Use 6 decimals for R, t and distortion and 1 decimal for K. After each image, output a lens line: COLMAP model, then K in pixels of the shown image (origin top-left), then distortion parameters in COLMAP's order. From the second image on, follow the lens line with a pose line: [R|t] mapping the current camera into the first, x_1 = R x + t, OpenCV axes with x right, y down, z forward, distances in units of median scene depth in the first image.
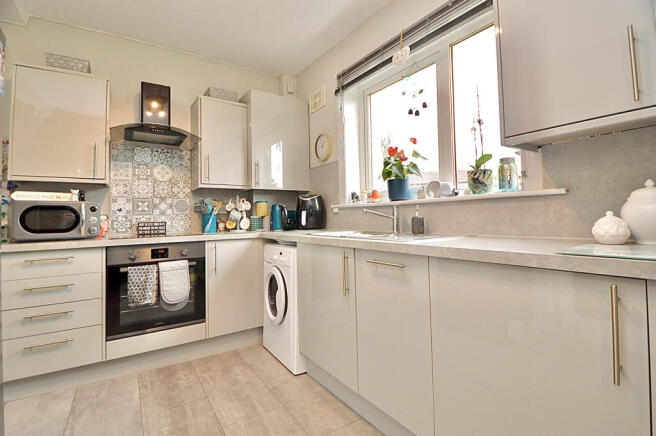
lens RADIAL K [[301.7, 0, 342.6], [0, 301.7, 202.4], [0, 0, 1]] dist [-0.024137, -0.002651]
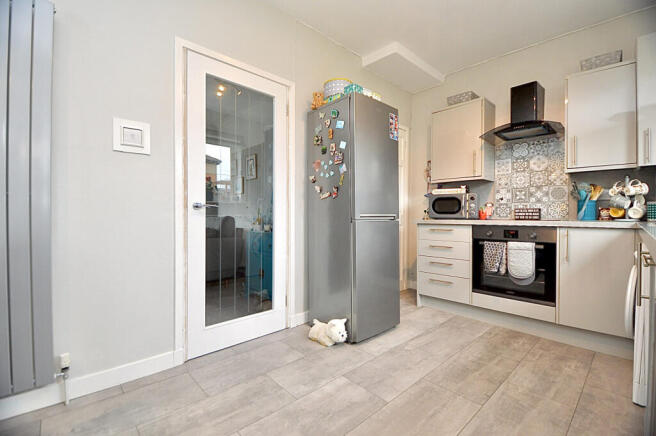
lens RADIAL K [[301.7, 0, 329.8], [0, 301.7, 216.5], [0, 0, 1]] dist [-0.024137, -0.002651]
pose [[0.135052, 0.025596, -0.990508, 0.453352], [0.045037, 0.998475, 0.031942, 0.031200], [0.989814, -0.048924, 0.133694, 0.134698]]
